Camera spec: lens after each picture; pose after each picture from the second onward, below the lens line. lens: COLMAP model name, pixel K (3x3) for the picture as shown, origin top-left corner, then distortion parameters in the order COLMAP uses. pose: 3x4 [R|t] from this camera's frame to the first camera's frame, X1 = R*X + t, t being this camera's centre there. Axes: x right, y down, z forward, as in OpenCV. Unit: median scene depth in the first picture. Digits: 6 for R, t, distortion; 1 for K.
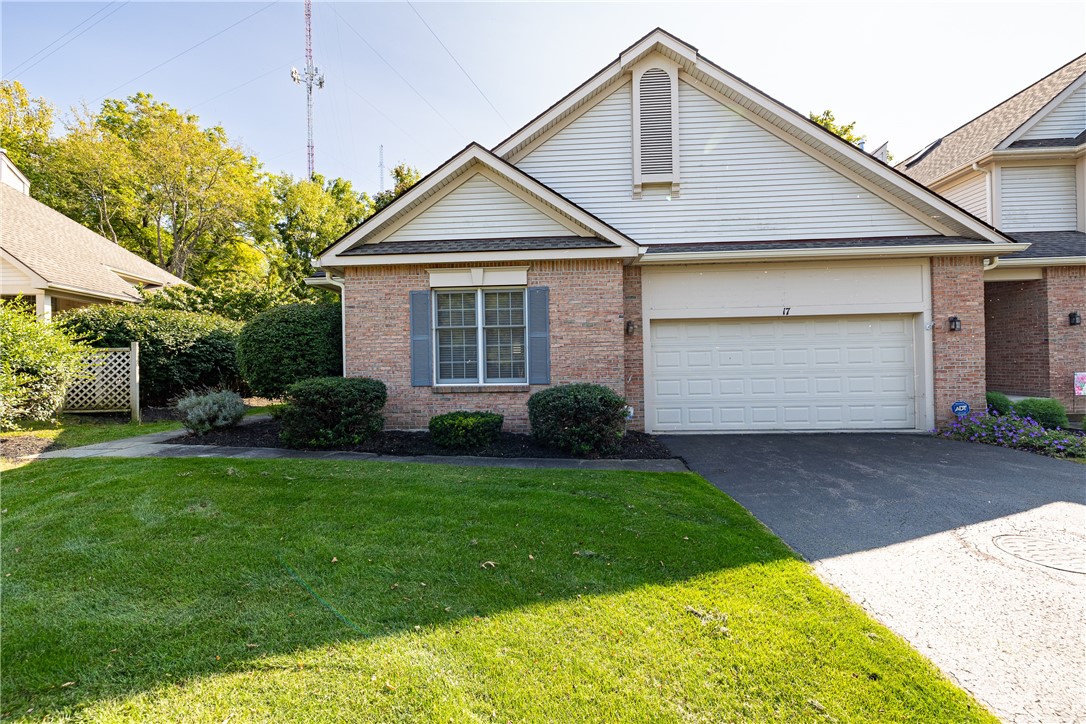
lens RADIAL K [[461.2, 0, 543.0], [0, 461.2, 362.0], [0, 0, 1]] dist [-0.012760, 0.000014]
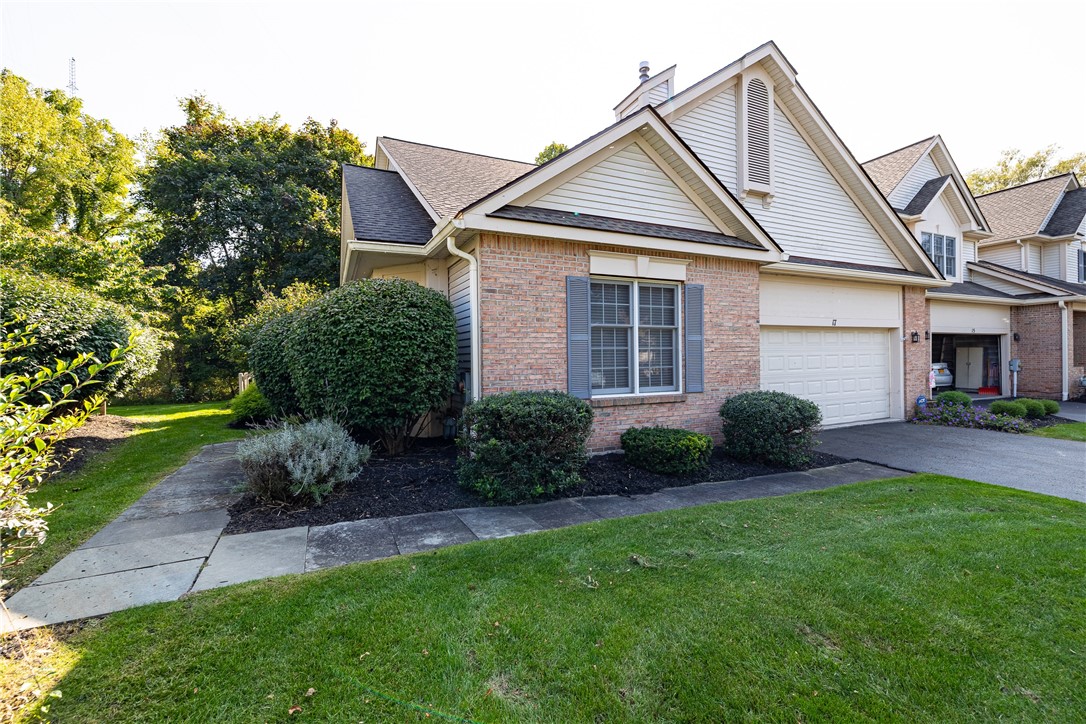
lens RADIAL K [[462.3, 0, 543.7], [0, 462.3, 355.8], [0, 0, 1]] dist [-0.001709, -0.000014]
pose [[0.879932, 0.007740, 0.475037, -0.684689], [-0.002708, 0.999933, -0.011276, -0.012302], [-0.475093, 0.008636, 0.879893, 0.339653]]
